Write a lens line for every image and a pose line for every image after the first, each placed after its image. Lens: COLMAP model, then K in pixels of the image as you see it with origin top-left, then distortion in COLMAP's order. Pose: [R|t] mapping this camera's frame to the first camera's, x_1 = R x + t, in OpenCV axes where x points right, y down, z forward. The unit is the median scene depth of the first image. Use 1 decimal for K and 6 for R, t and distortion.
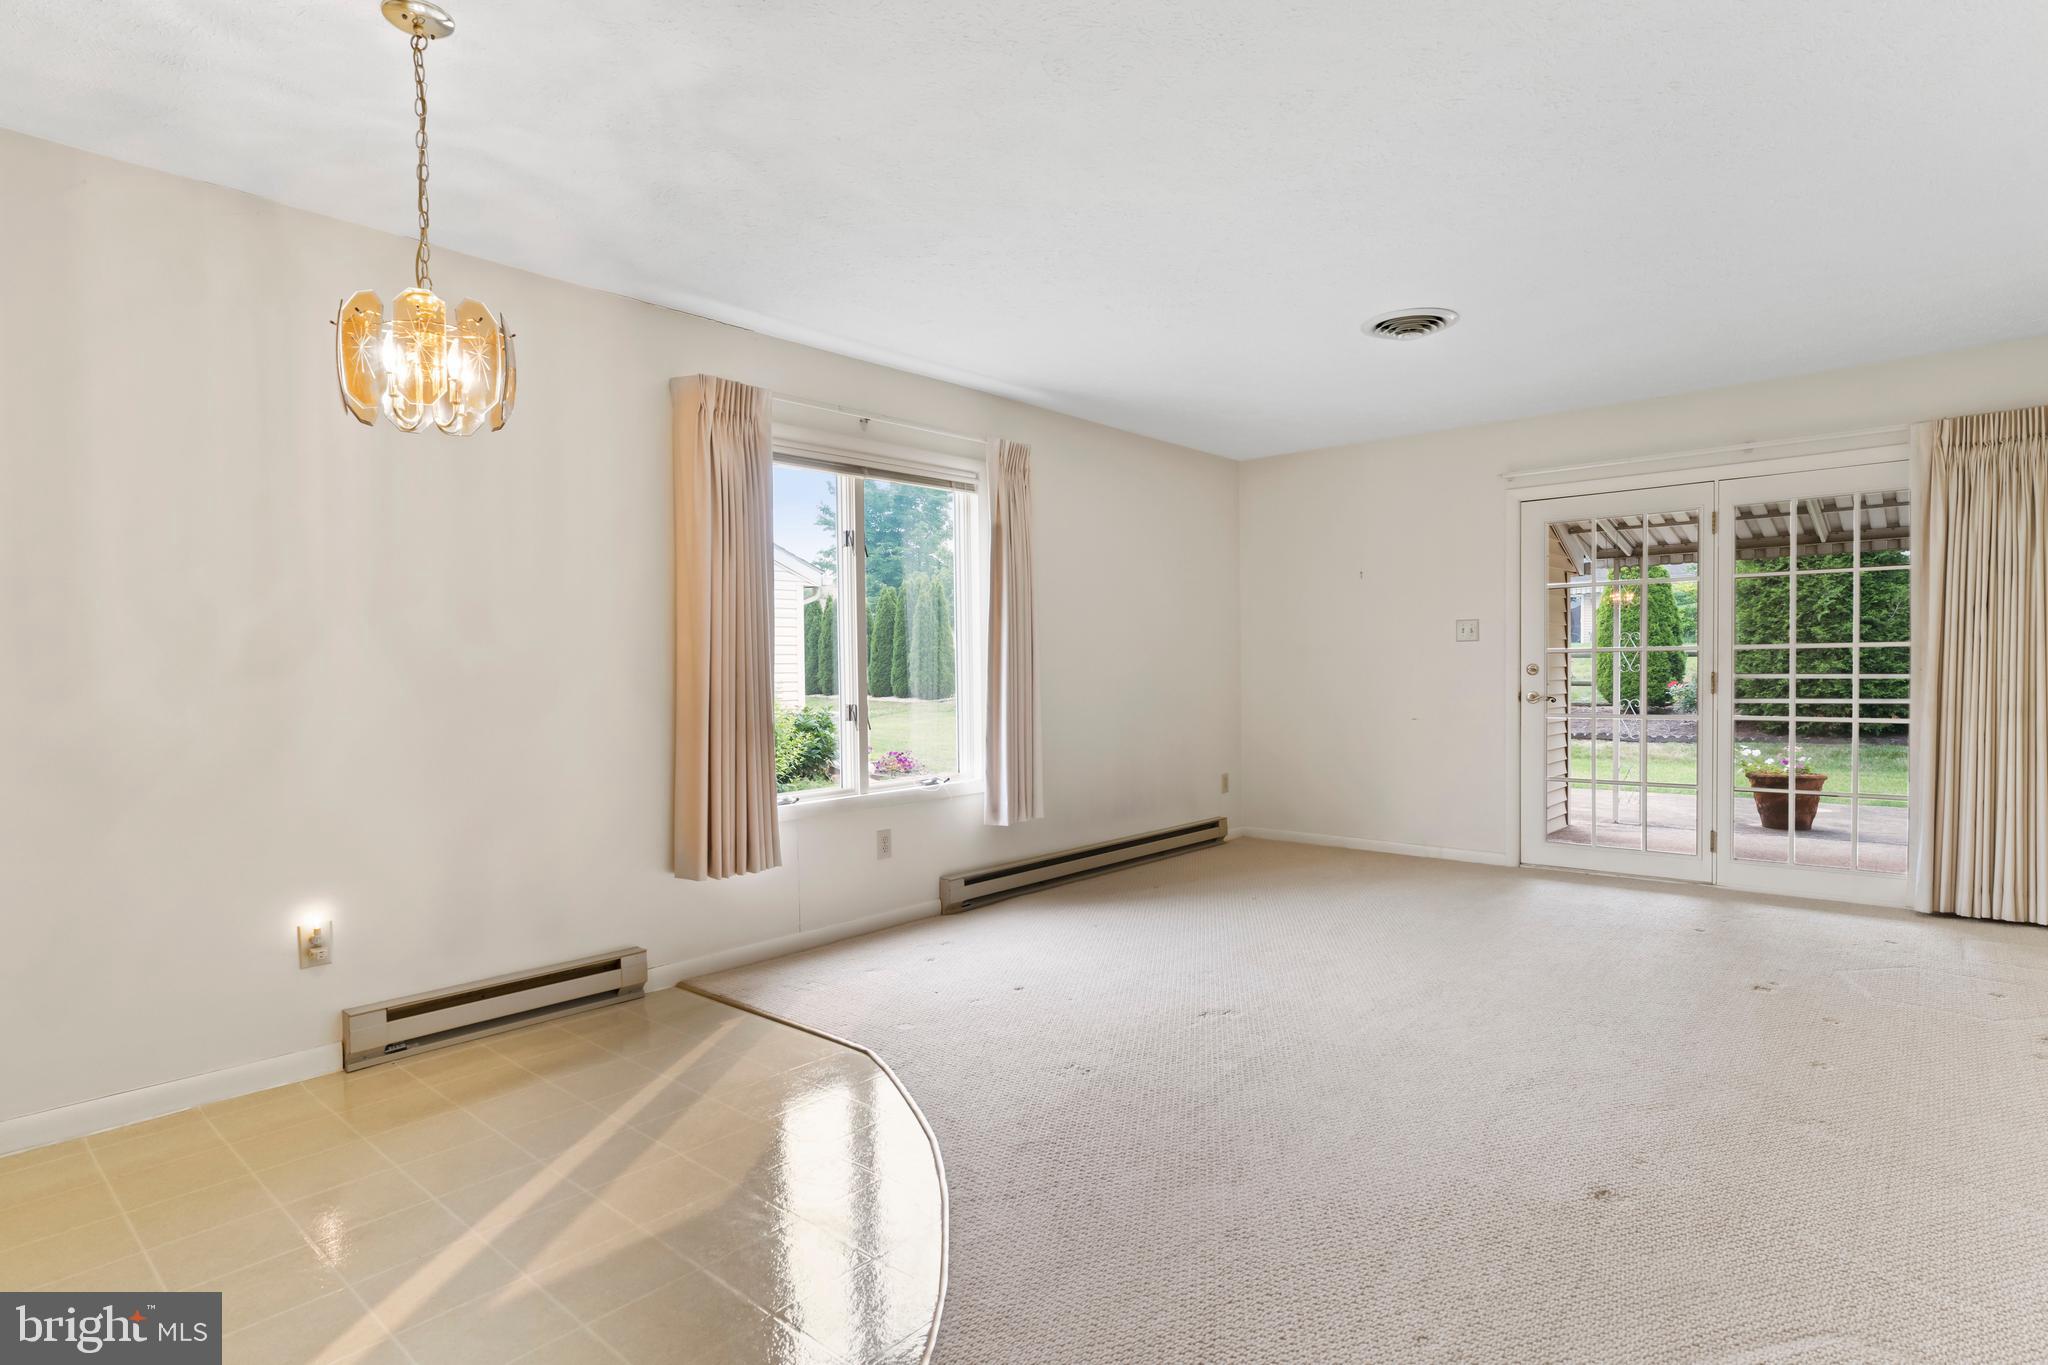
lens RADIAL K [[1051.0, 0, 1017.4], [0, 1051.0, 691.9], [0, 0, 1]] dist [-0.005584, 0.002922]
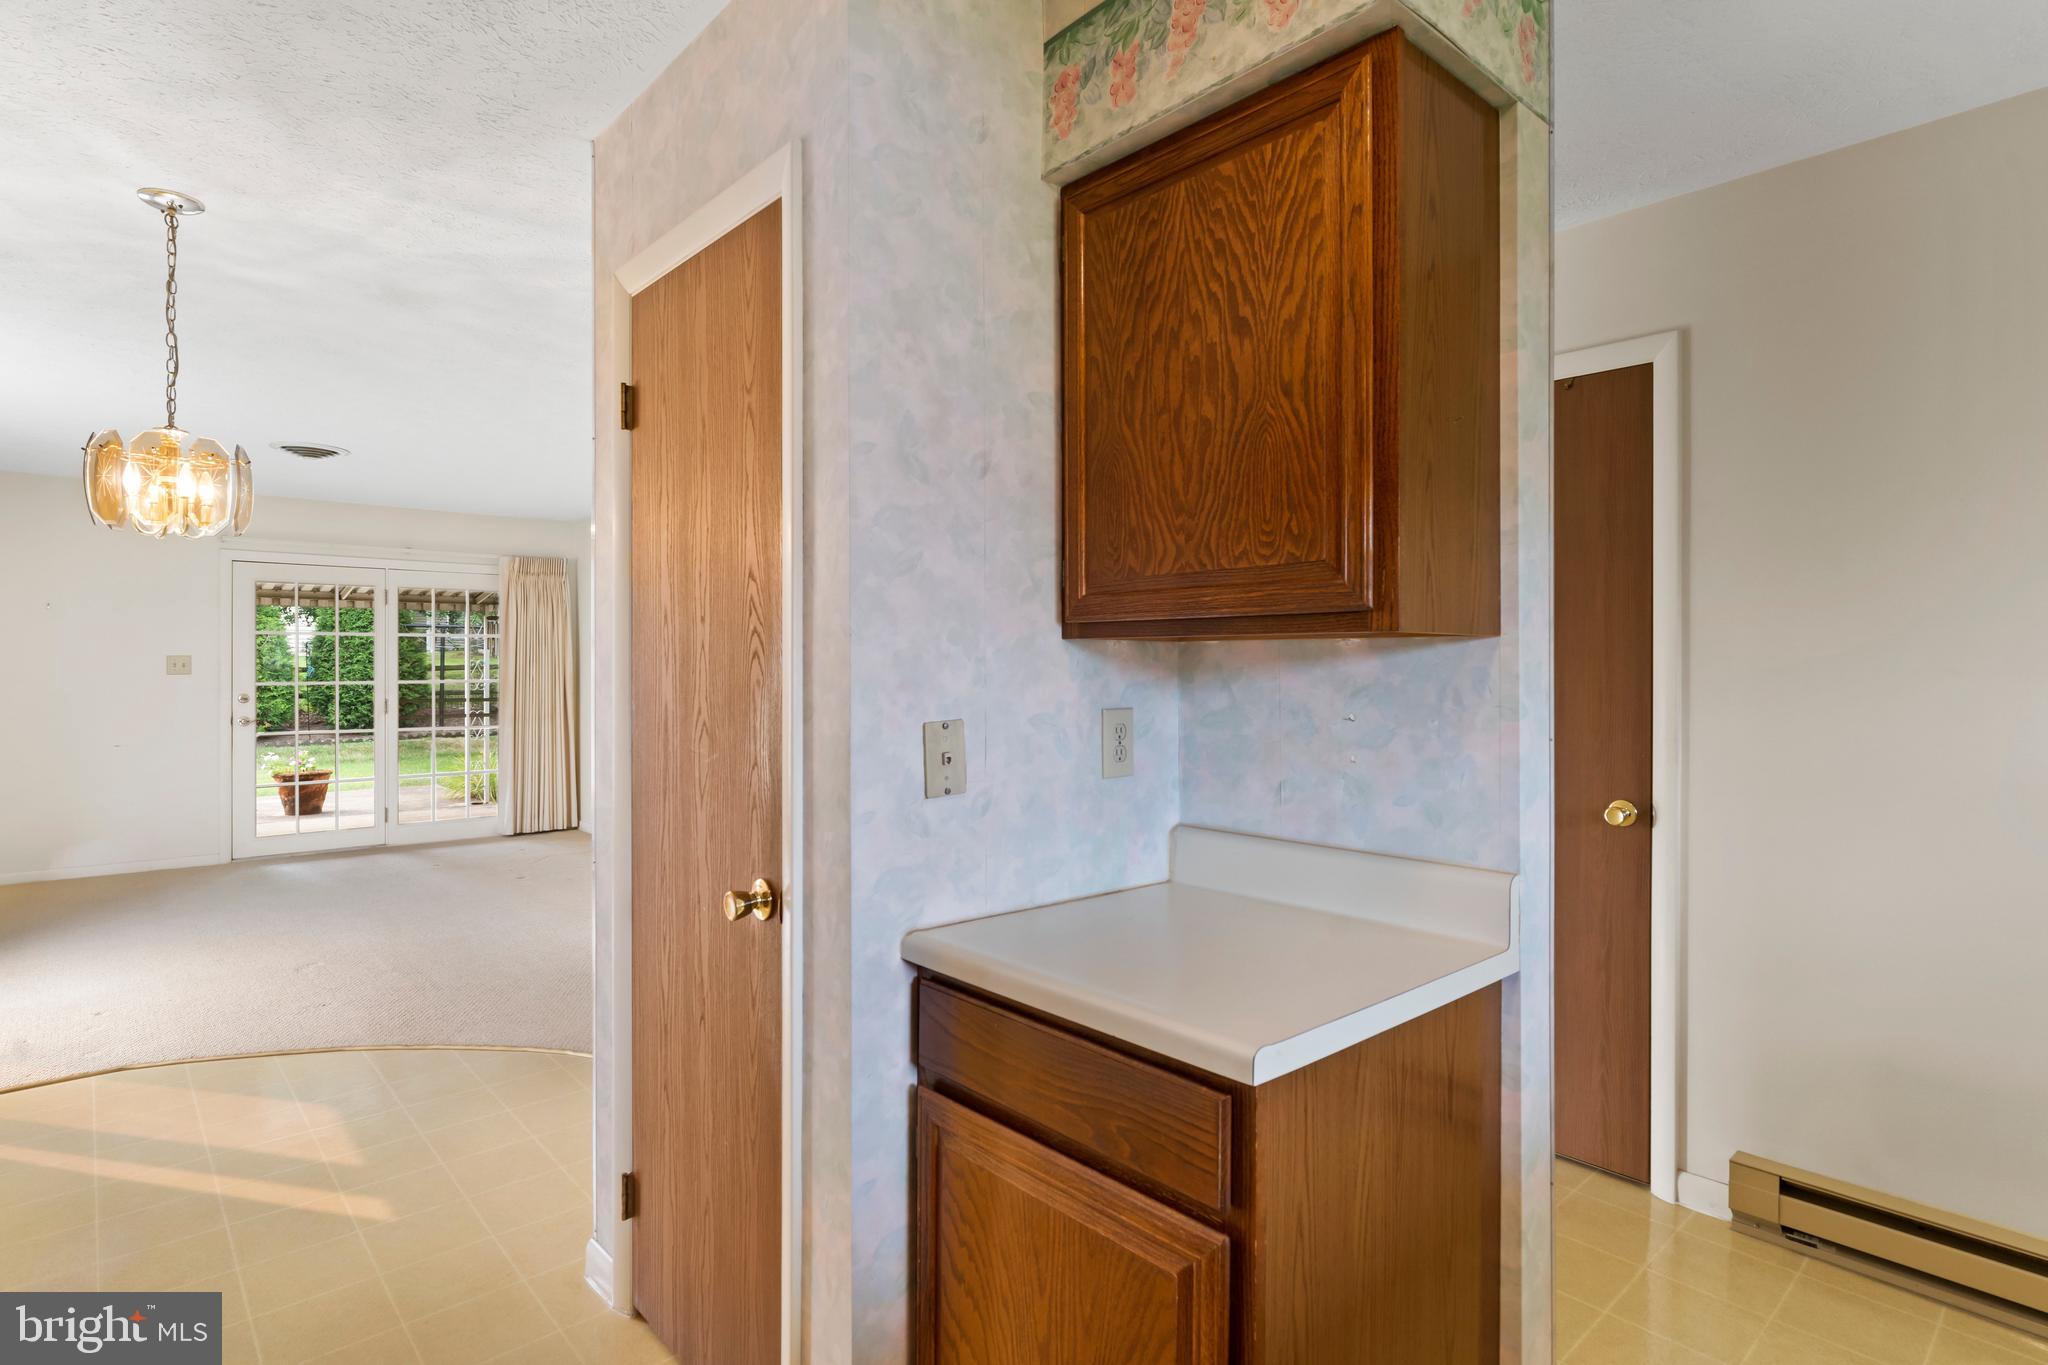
lens RADIAL K [[1051.0, 0, 1008.8], [0, 1051.0, 669.3], [0, 0, 1]] dist [-0.005584, 0.002922]
pose [[0.121787, 0.007685, 0.992527, -0.695895], [0.018297, 0.999783, -0.009987, -0.030405], [-0.992388, 0.019376, 0.121620, -0.041755]]
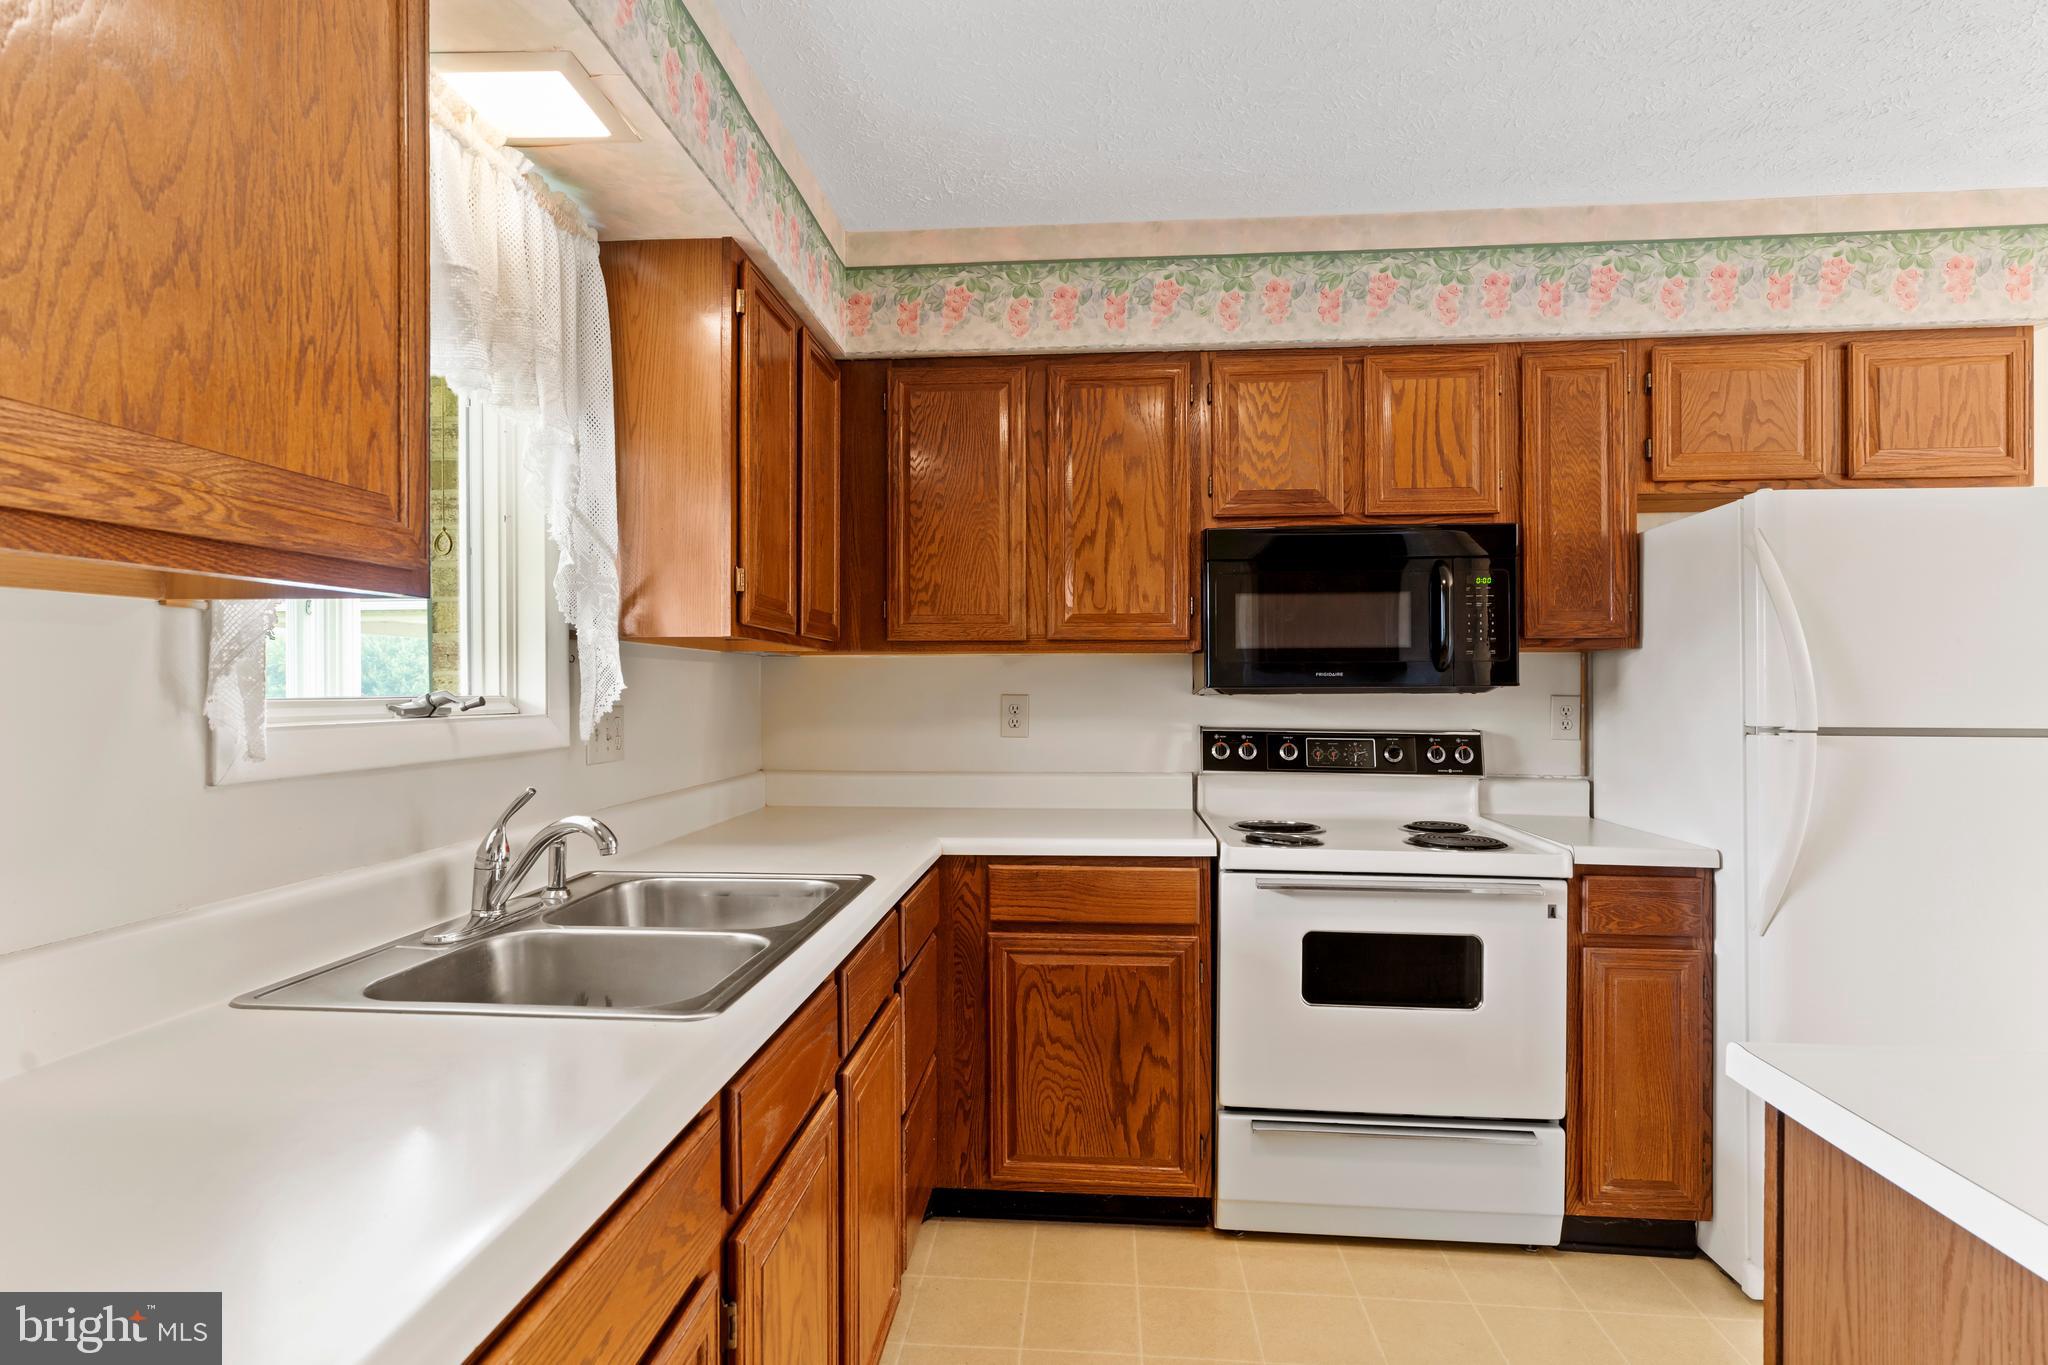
lens RADIAL K [[1051.0, 0, 1017.1], [0, 1051.0, 685.6], [0, 0, 1]] dist [-0.005584, 0.002922]
pose [[0.600516, 0.012837, -0.799509, -0.389304], [-0.022155, 0.999754, -0.000589, -0.020795], [0.799306, 0.018067, 0.600653, -0.310260]]
